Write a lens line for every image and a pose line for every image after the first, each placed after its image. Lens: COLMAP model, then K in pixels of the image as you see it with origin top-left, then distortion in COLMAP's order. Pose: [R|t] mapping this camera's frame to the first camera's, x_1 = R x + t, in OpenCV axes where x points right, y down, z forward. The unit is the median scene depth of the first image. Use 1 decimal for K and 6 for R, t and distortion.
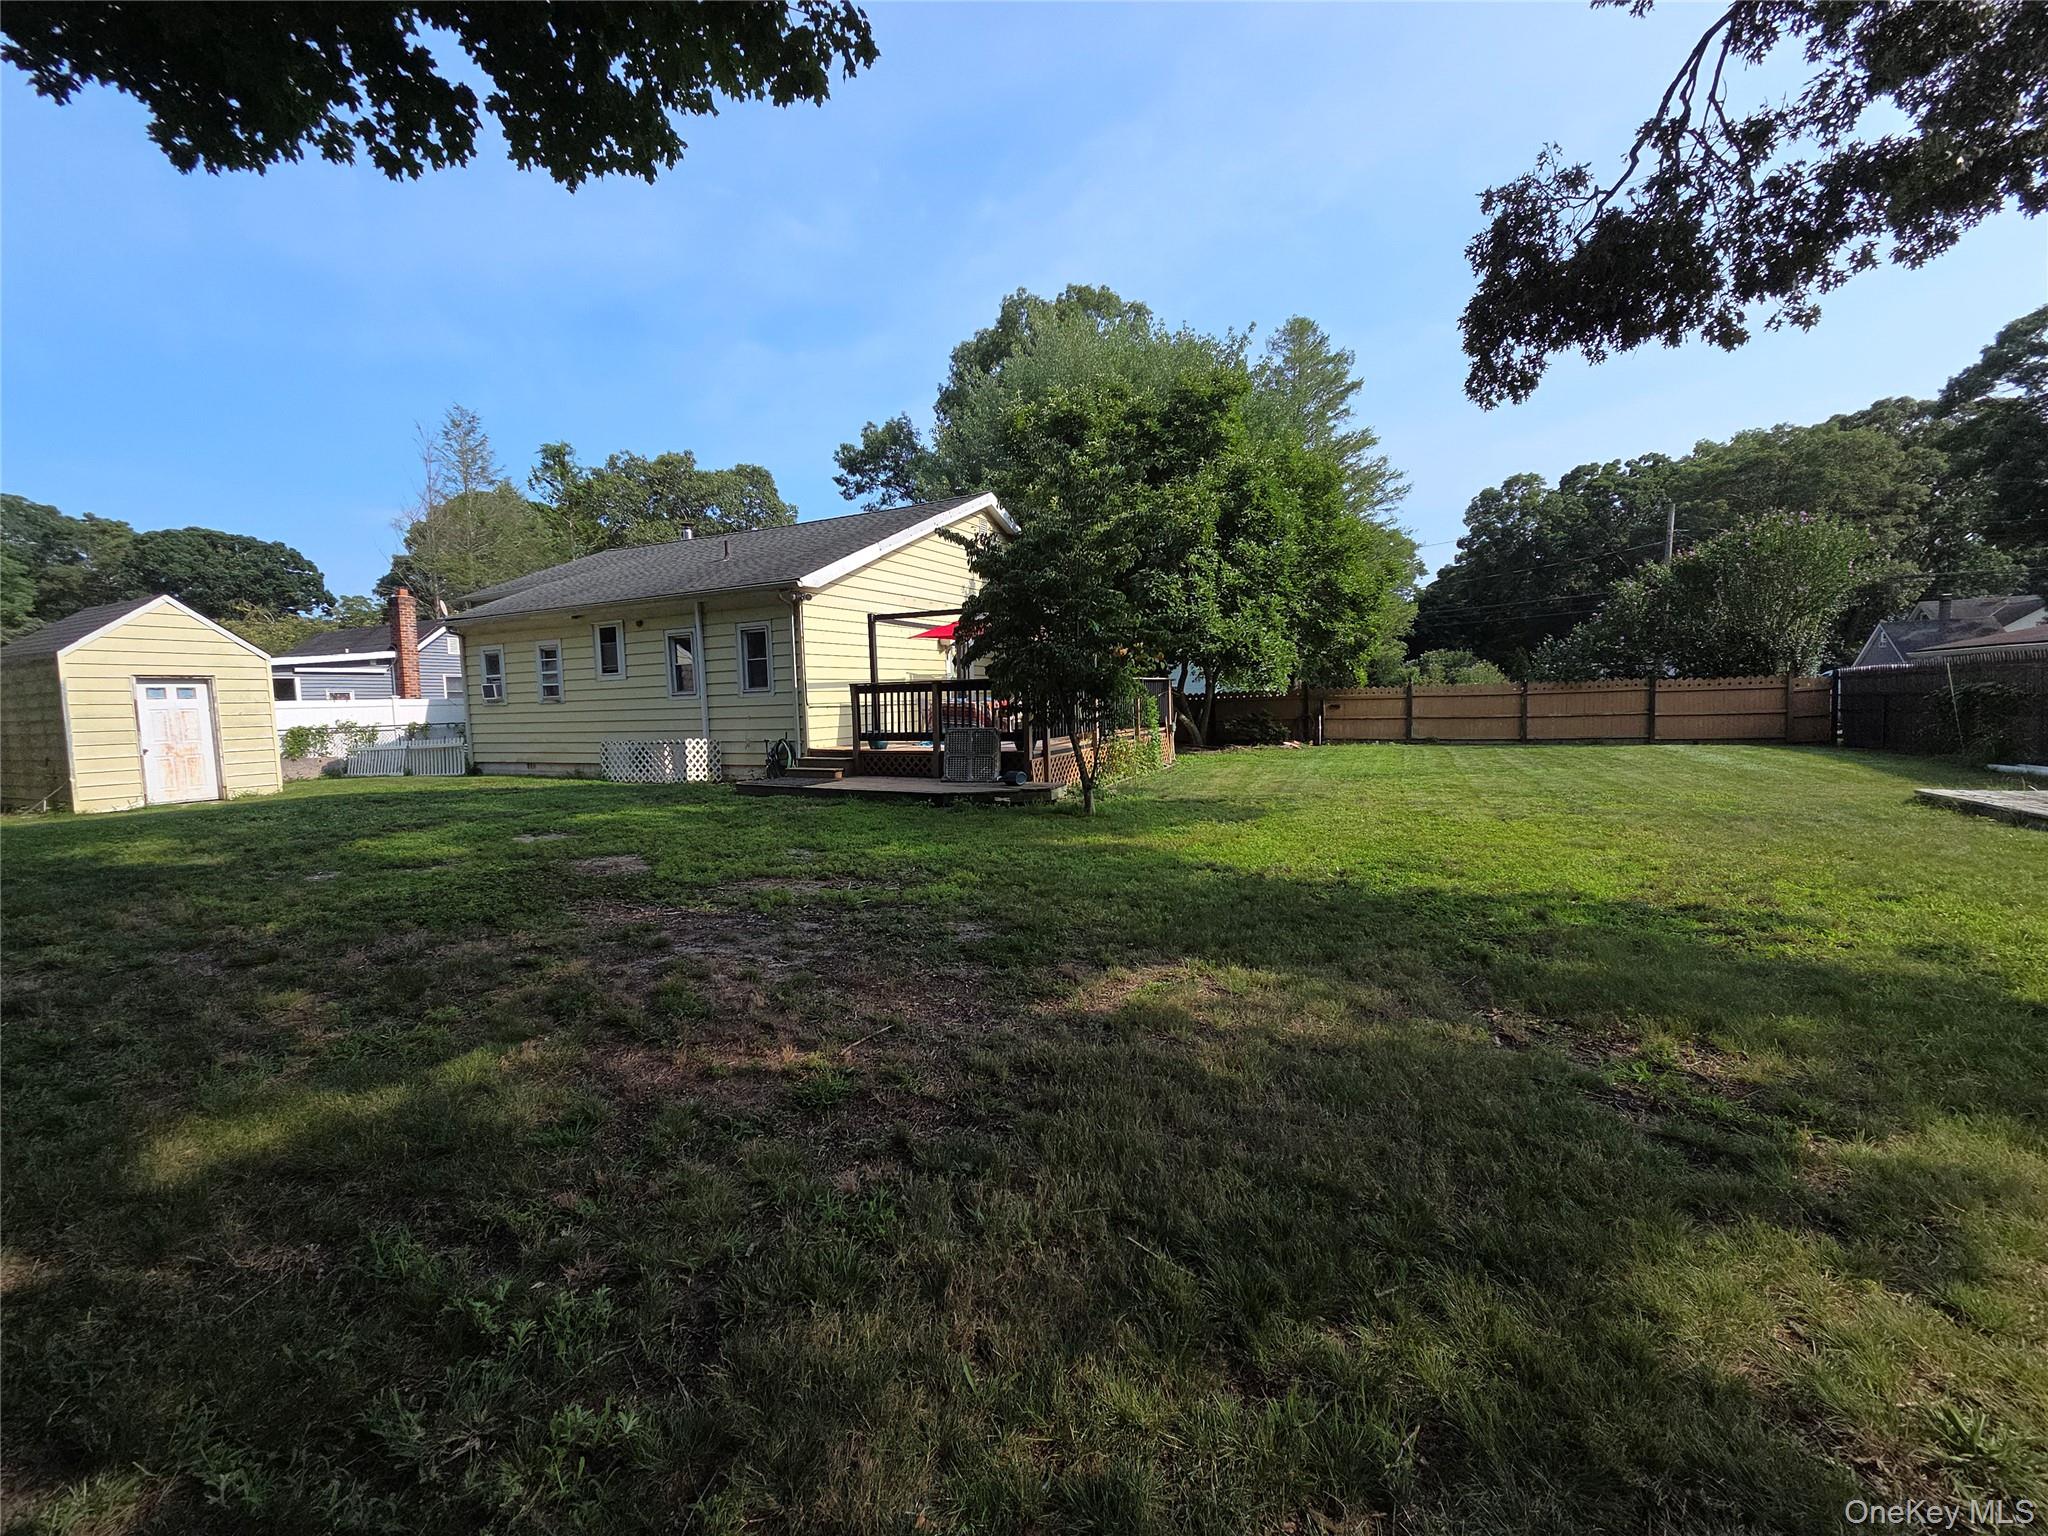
lens RADIAL K [[831.2, 0, 1028.8], [0, 831.2, 764.0], [0, 0, 1]] dist [0.003764, -0.000779]
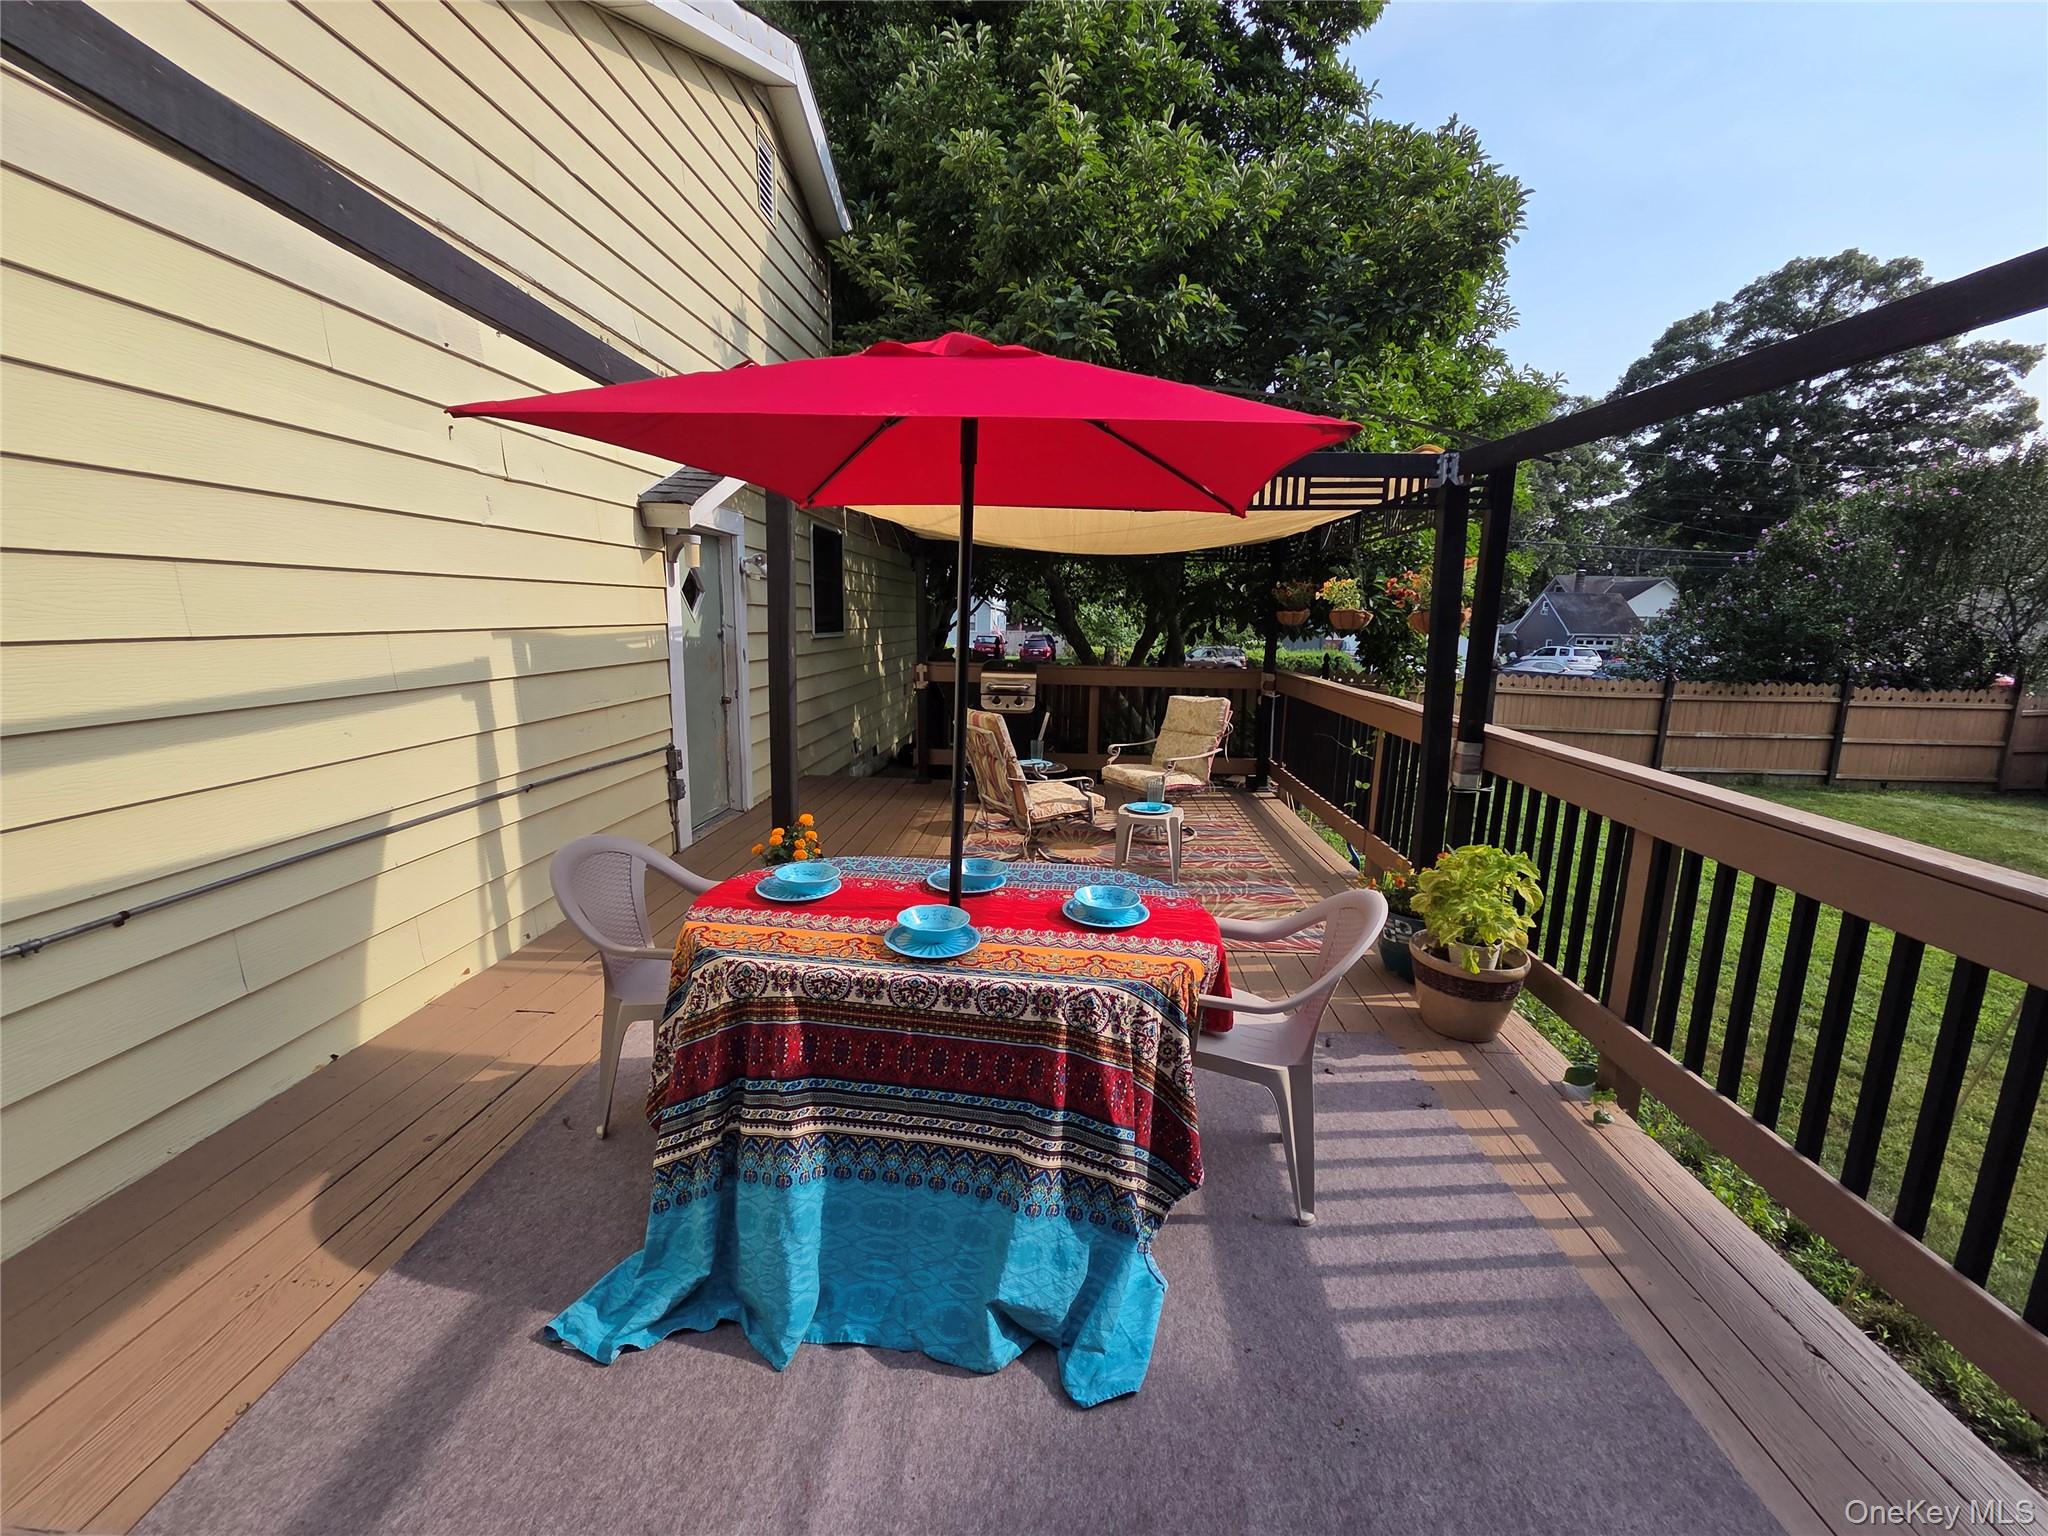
lens RADIAL K [[831.2, 0, 1022.5], [0, 831.2, 761.7], [0, 0, 1]] dist [0.003764, -0.000779]
pose [[0.923671, -0.011640, 0.383009, -0.120874], [-0.026109, 0.995304, 0.093212, -0.122254], [-0.382295, -0.096097, 0.919030, 0.893302]]
